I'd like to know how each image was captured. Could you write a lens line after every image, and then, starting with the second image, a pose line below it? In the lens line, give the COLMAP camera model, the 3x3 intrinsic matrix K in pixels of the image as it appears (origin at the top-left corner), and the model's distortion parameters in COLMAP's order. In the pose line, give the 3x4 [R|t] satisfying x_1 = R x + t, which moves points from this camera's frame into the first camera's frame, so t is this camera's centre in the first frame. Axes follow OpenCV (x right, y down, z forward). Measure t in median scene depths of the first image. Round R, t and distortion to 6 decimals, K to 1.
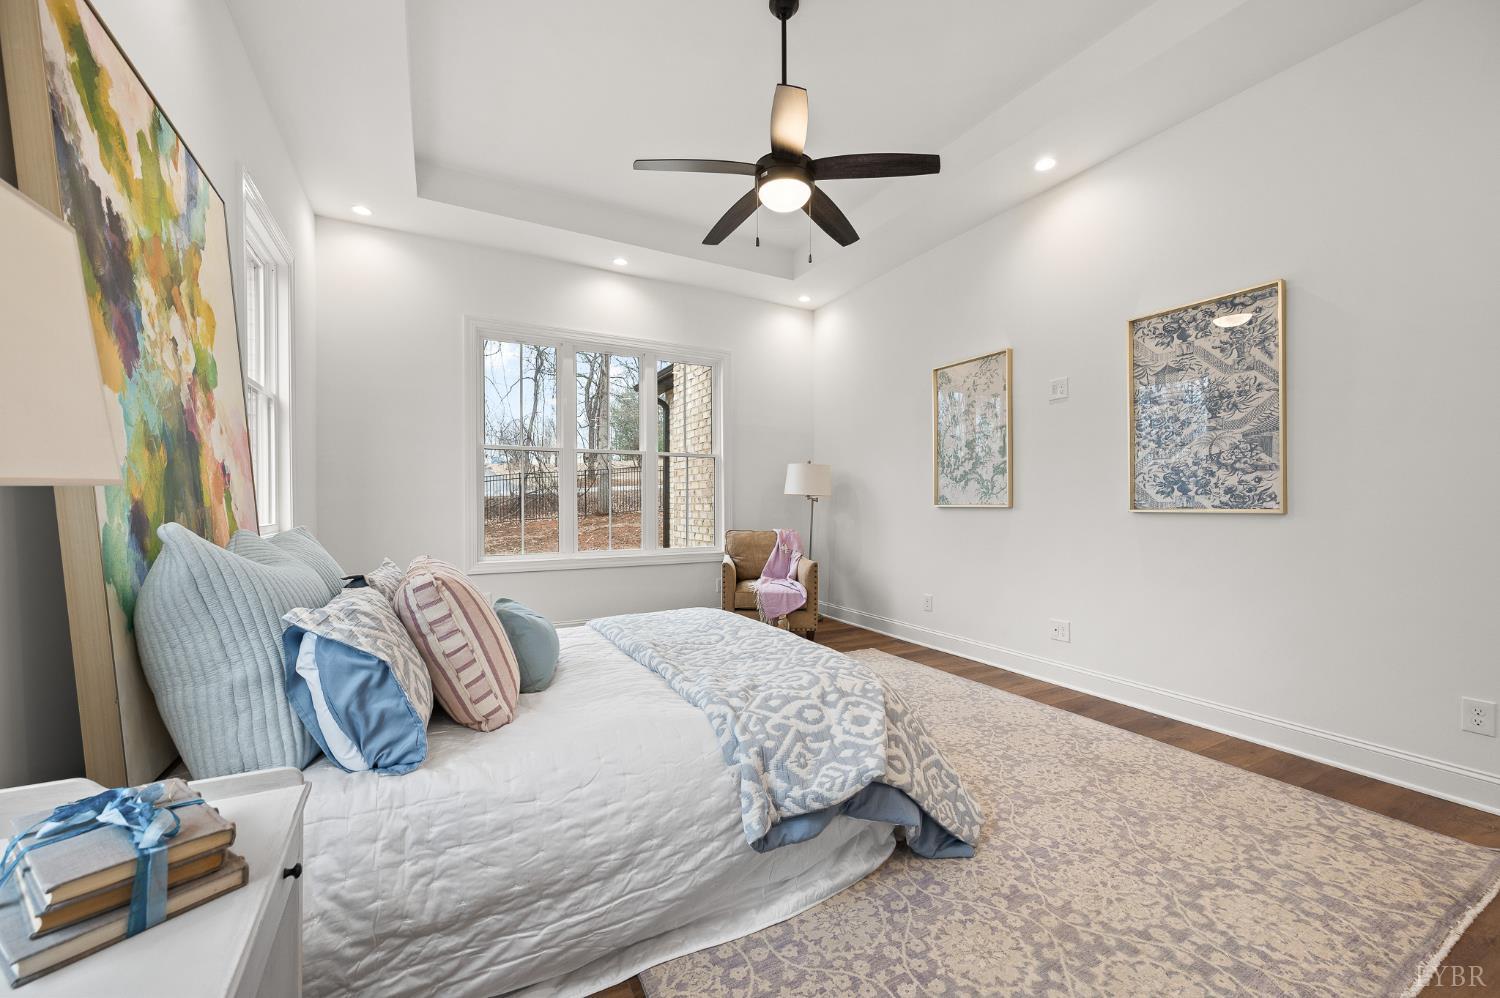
lens RADIAL K [[598.1, 0, 749.2], [0, 598.1, 500.5], [0, 0, 1]] dist [-0.001918, 0.000267]
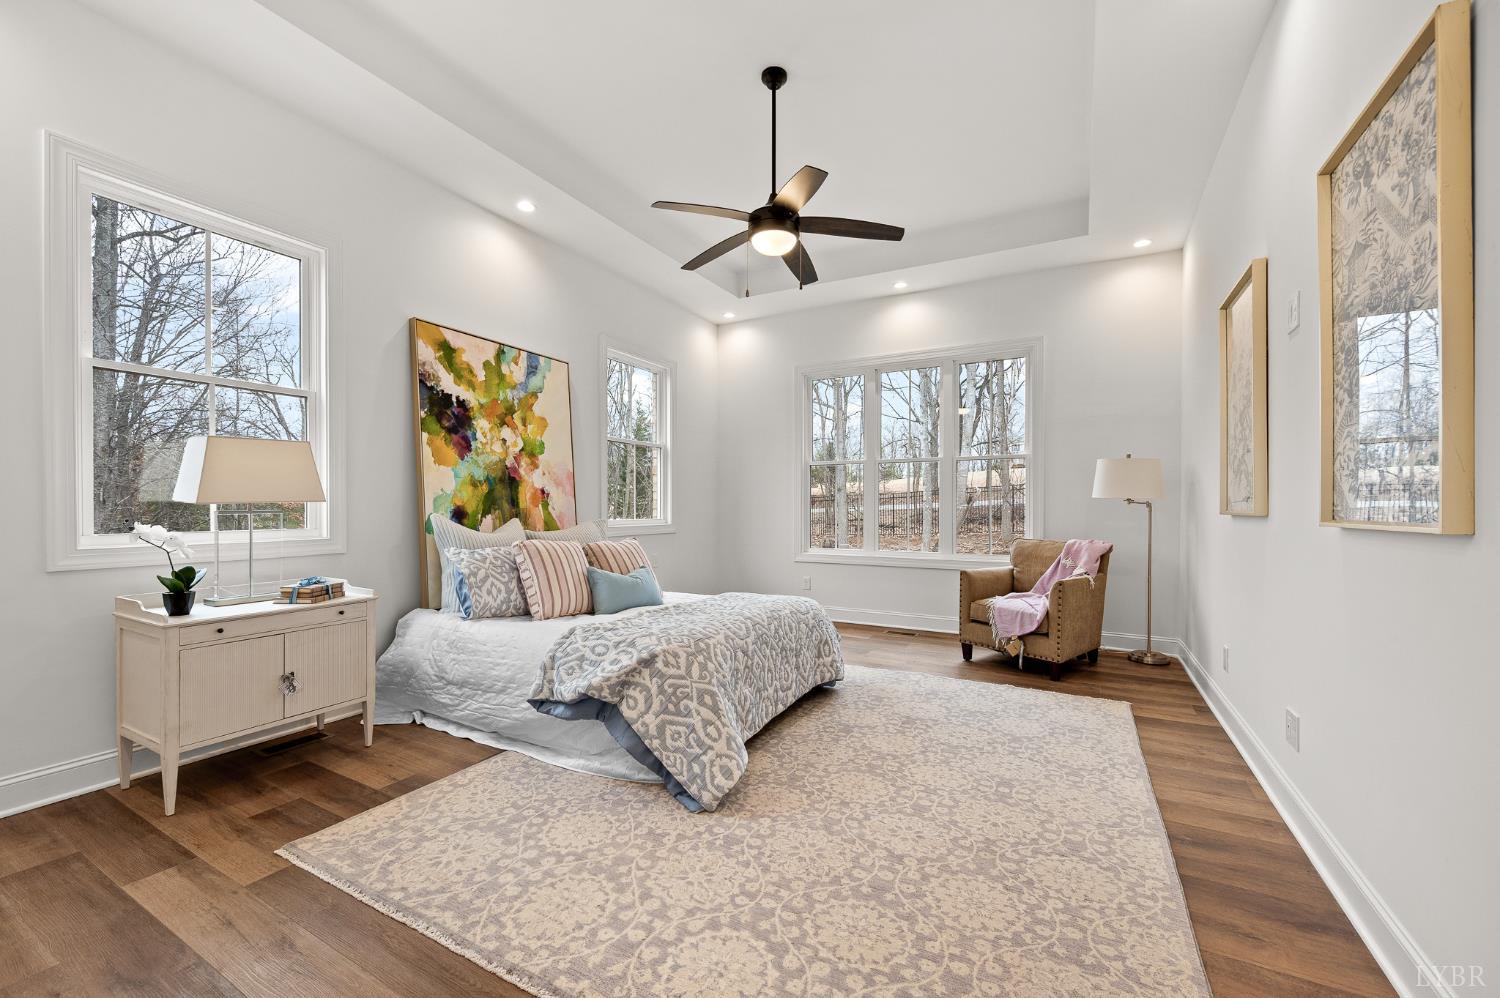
lens RADIAL K [[598.1, 0, 742.9], [0, 598.1, 504.9], [0, 0, 1]] dist [-0.001918, 0.000267]
pose [[0.532675, -0.000954, -0.846319, 1.488594], [0.000242, 0.999999, -0.000975, 0.000235], [0.846320, 0.000314, 0.532675, 0.489924]]
